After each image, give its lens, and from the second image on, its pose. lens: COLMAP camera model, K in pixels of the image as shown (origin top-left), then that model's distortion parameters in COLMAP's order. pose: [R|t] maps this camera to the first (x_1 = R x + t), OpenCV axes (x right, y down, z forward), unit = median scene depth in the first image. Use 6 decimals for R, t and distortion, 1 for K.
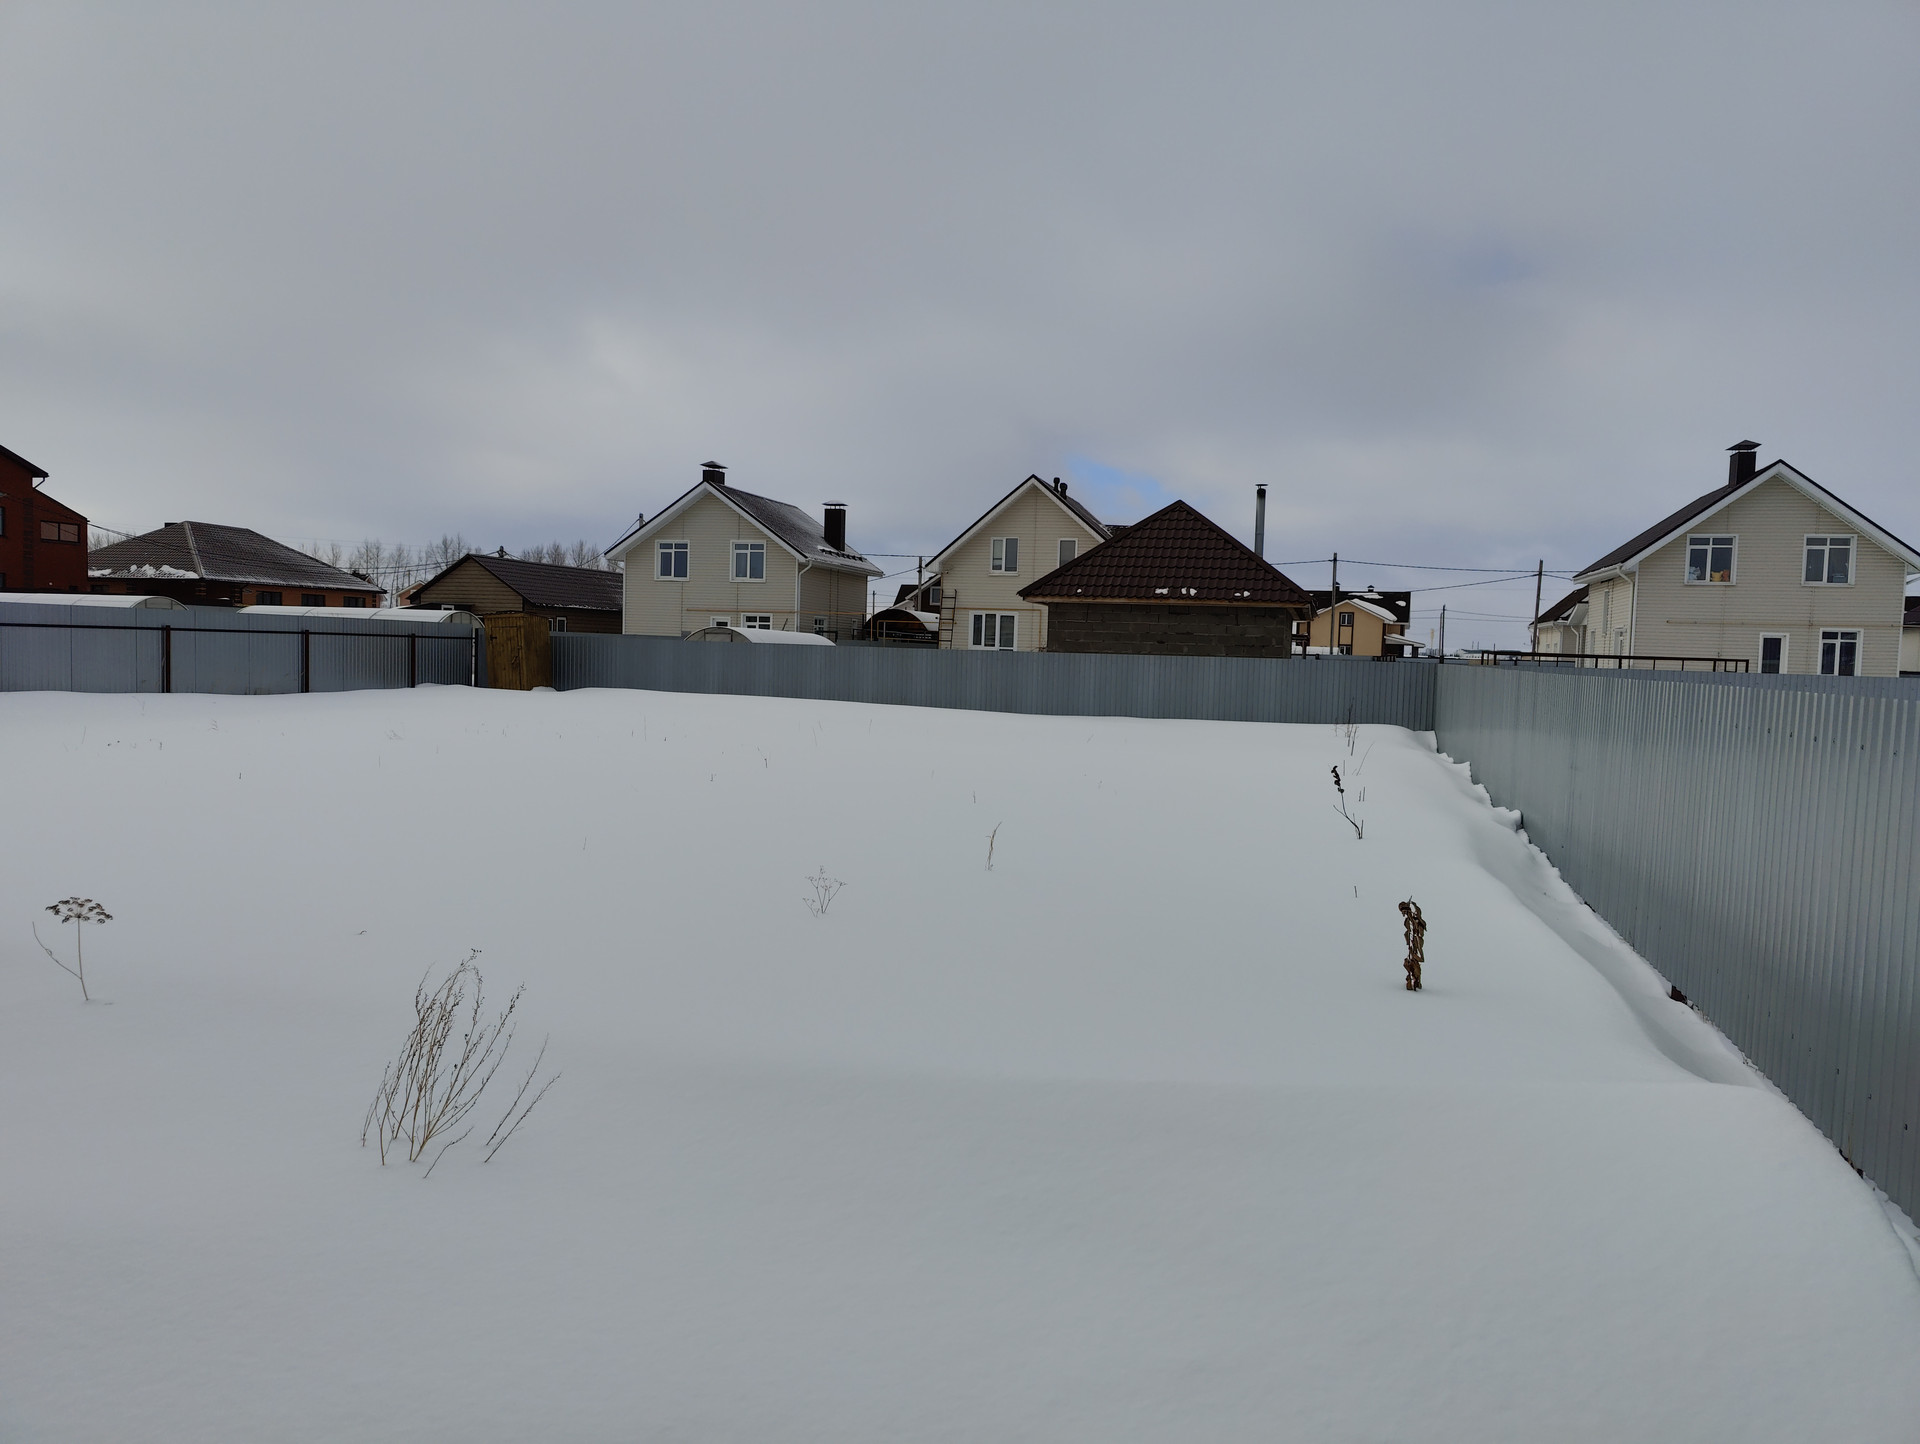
lens RADIAL K [[1326.9, 0, 960.0], [0, 1326.9, 722.0], [0, 0, 1]] dist [0.050056, -0.048281]
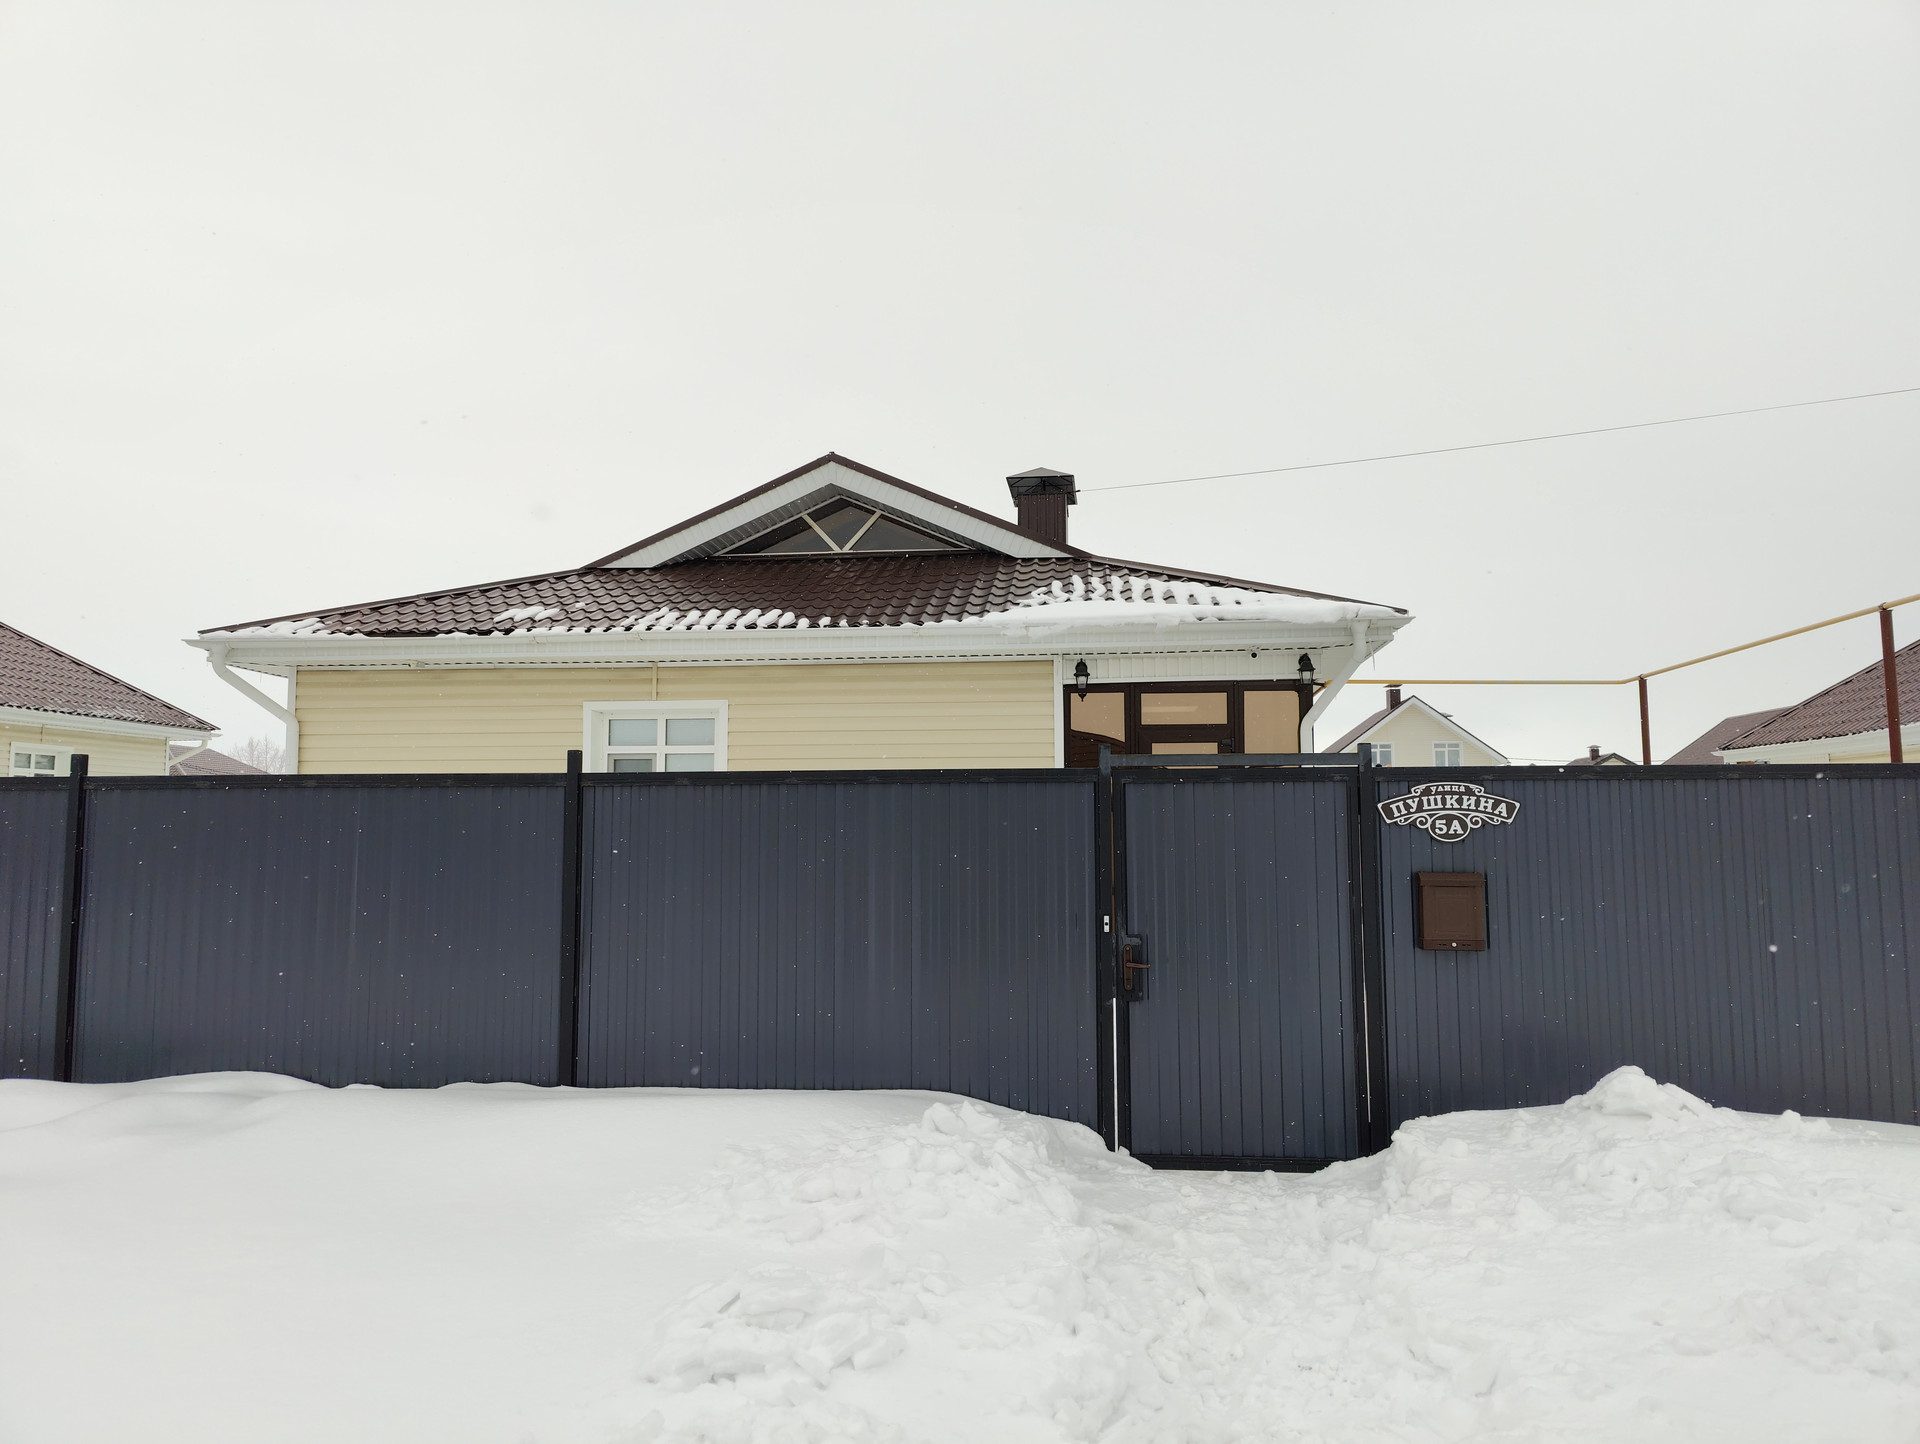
lens RADIAL K [[1341.2, 0, 949.8], [0, 1341.2, 731.4], [0, 0, 1]] dist [0.015481, -0.006385]
pose [[0.986156, -0.020442, 0.164557, -0.185982], [0.041272, 0.991401, -0.124180, 0.020944], [-0.160604, 0.129253, 0.978519, -0.444644]]
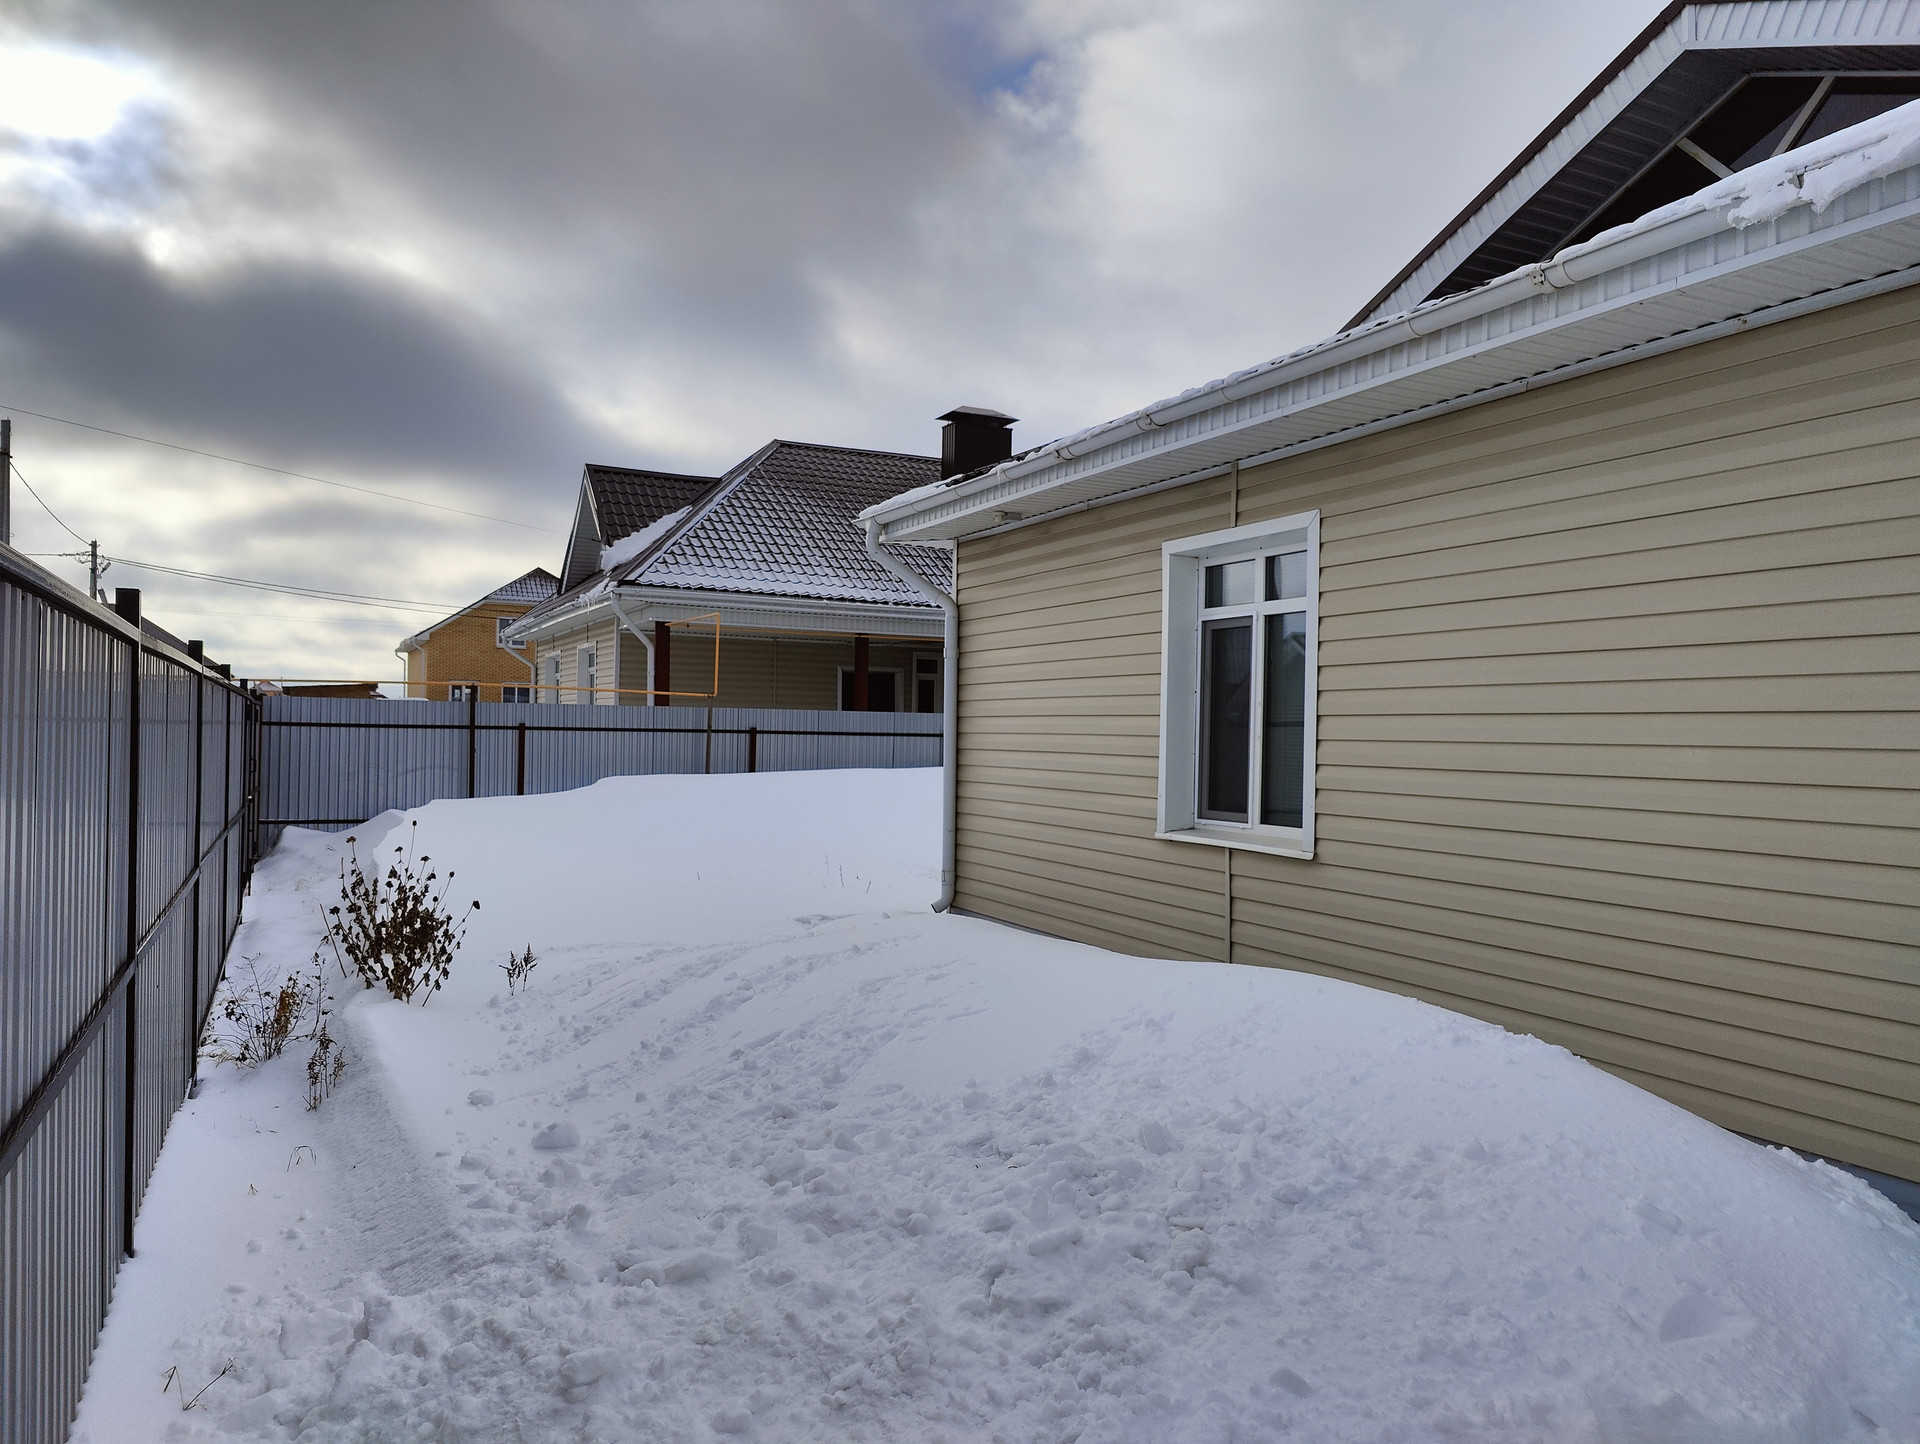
lens RADIAL K [[1334.3, 0, 960.2], [0, 1334.3, 737.5], [0, 0, 1]] dist [0.030958, -0.034603]
pose [[0.667603, -0.018937, -0.744277, -0.101314], [-0.035913, 0.997694, -0.057598, 0.014351], [0.743651, 0.065182, 0.665383, -0.298949]]
